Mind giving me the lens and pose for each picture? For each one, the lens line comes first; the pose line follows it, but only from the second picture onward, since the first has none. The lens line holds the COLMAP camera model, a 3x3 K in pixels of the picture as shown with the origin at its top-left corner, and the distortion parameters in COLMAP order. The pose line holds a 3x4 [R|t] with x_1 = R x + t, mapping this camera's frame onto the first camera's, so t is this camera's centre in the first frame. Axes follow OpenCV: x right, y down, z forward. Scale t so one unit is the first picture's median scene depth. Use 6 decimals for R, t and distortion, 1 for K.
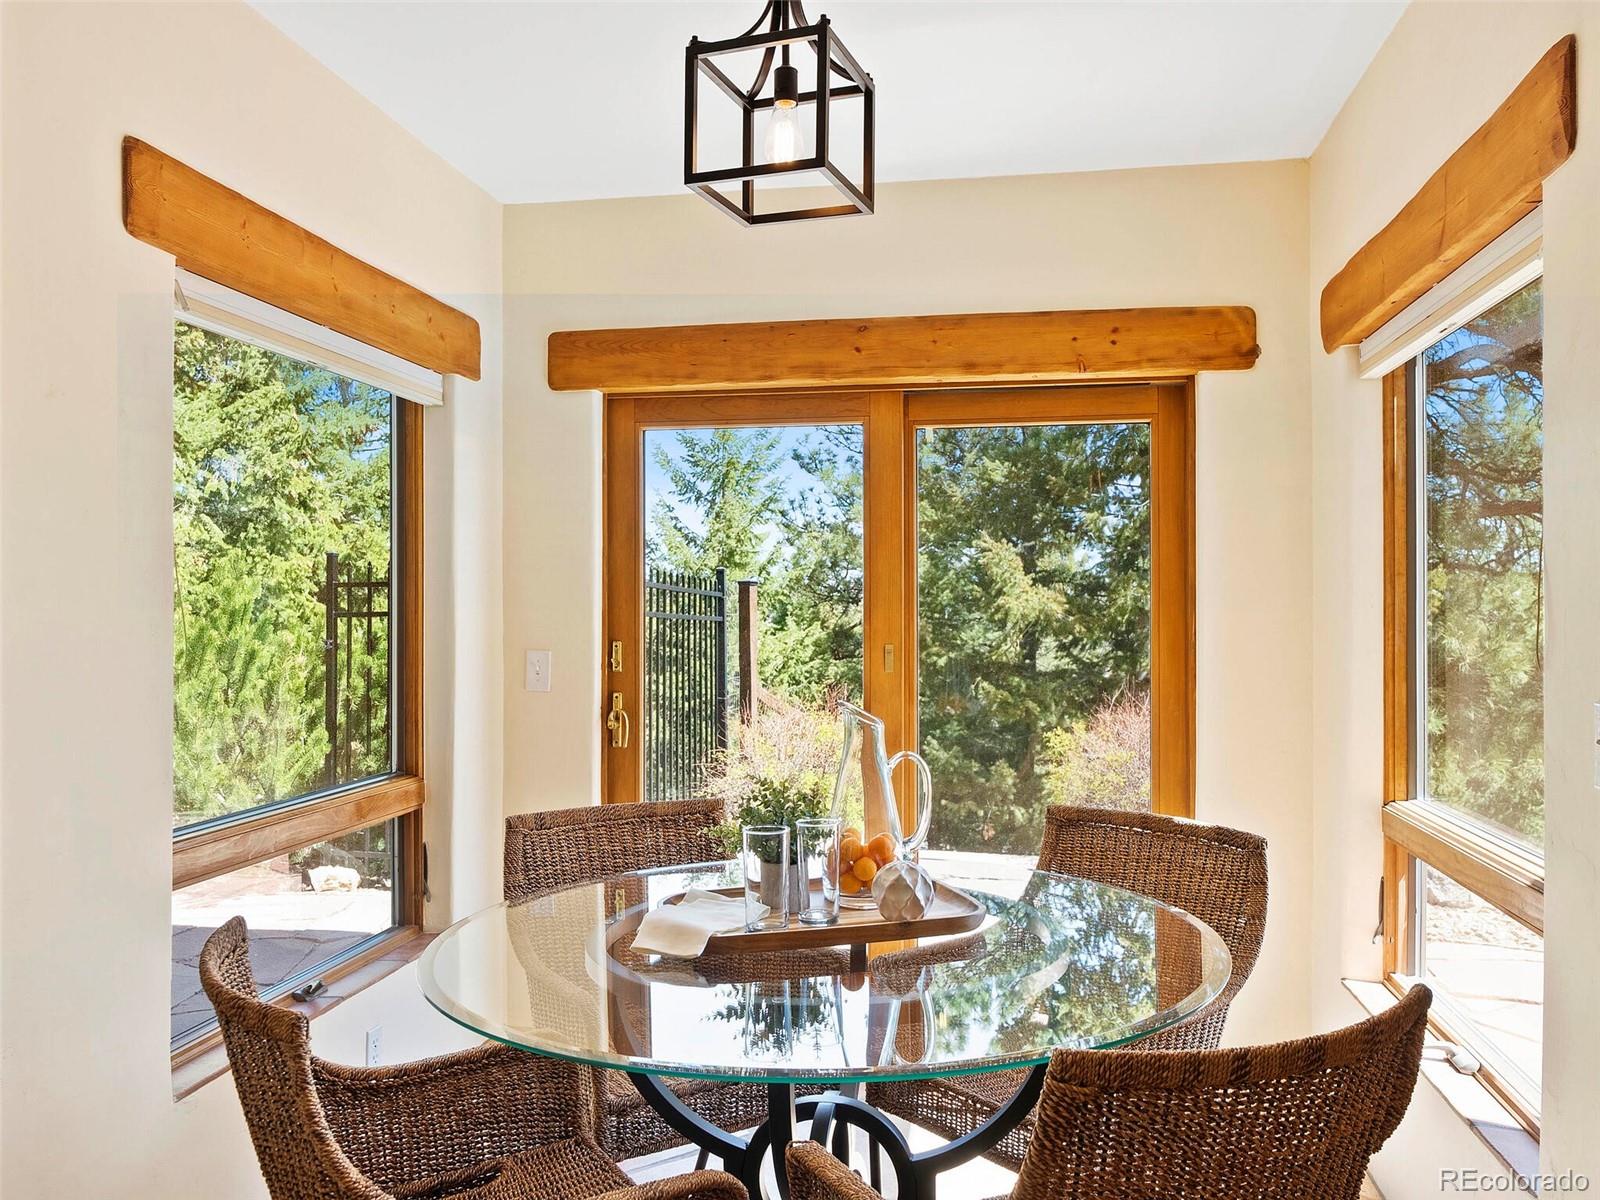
lens RADIAL K [[1221.3, 0, 800.0], [0, 1221.3, 600.0], [0, 0, 1]] dist [0.006940, 0.002620]
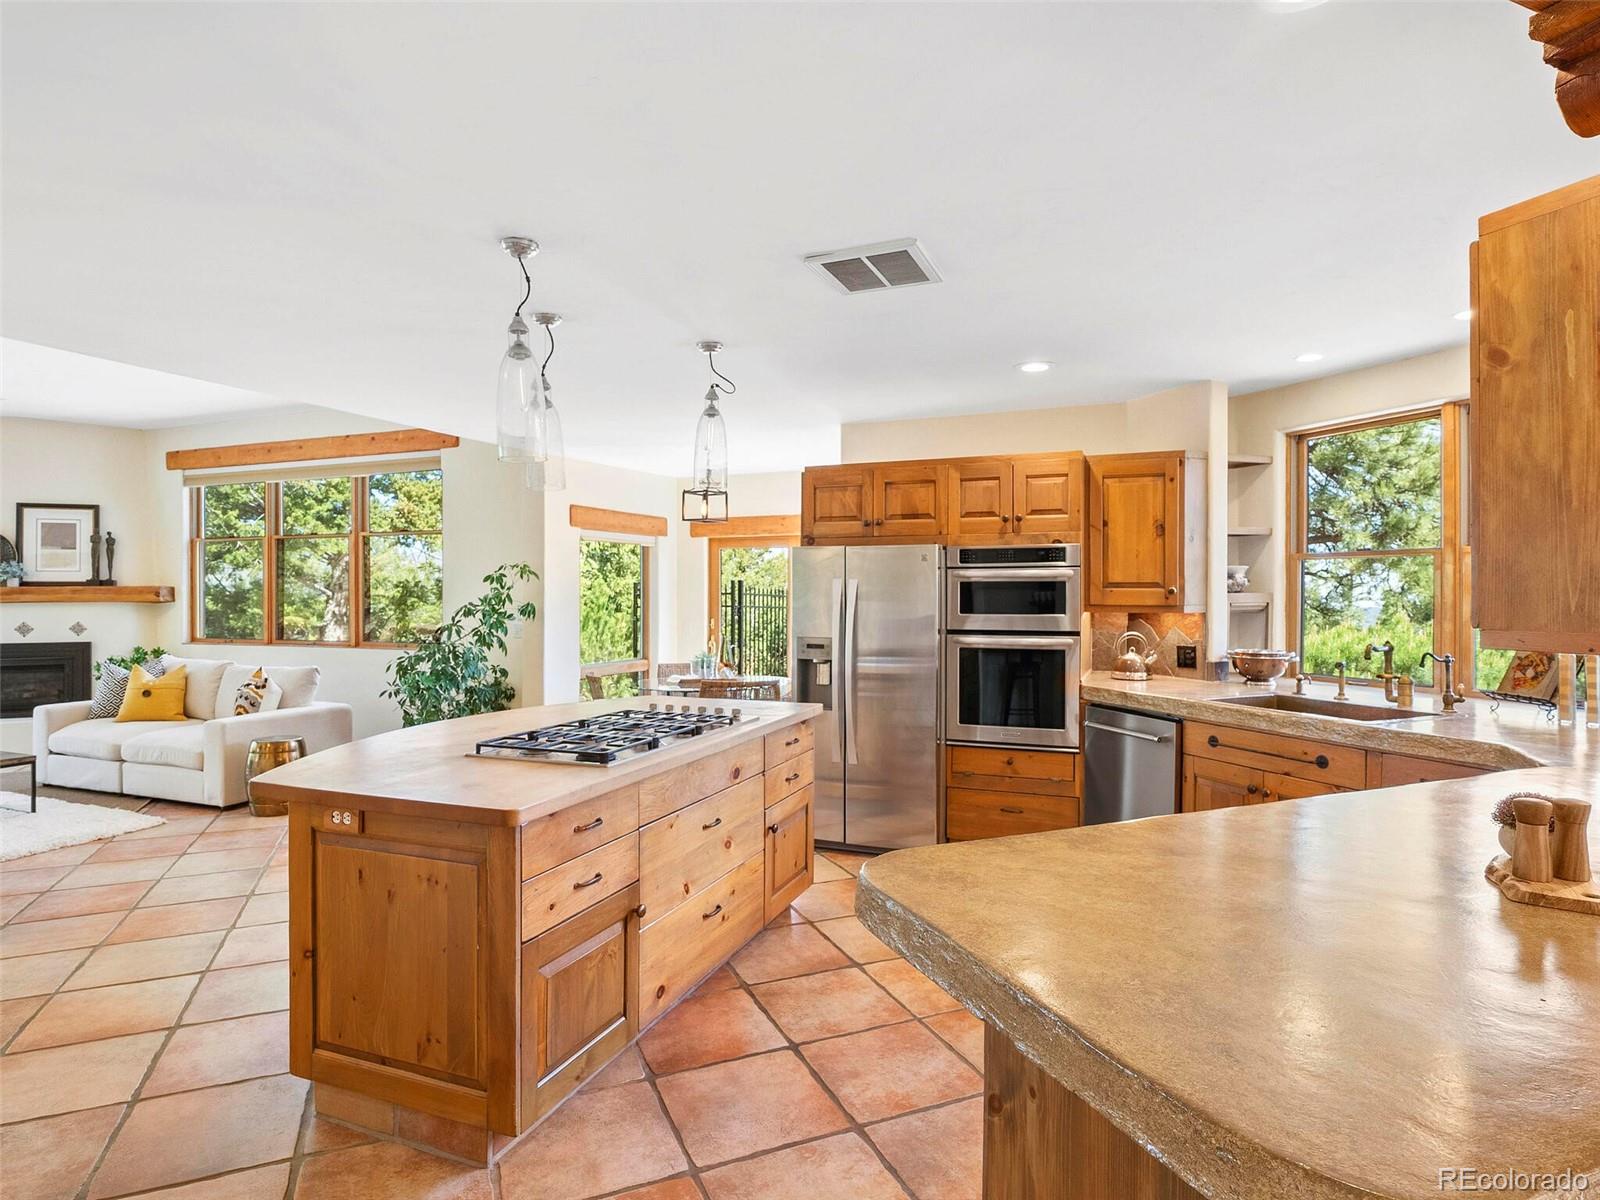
lens RADIAL K [[868.8, 0, 800.0], [0, 868.8, 600.0], [0, 0, 1]] dist [-0.001334, 0.000162]
pose [[0.976196, 0.003109, -0.216866, 0.536024], [0.000000, 0.999897, 0.014336, -0.044225], [0.216888, -0.013994, 0.976096, -1.074973]]
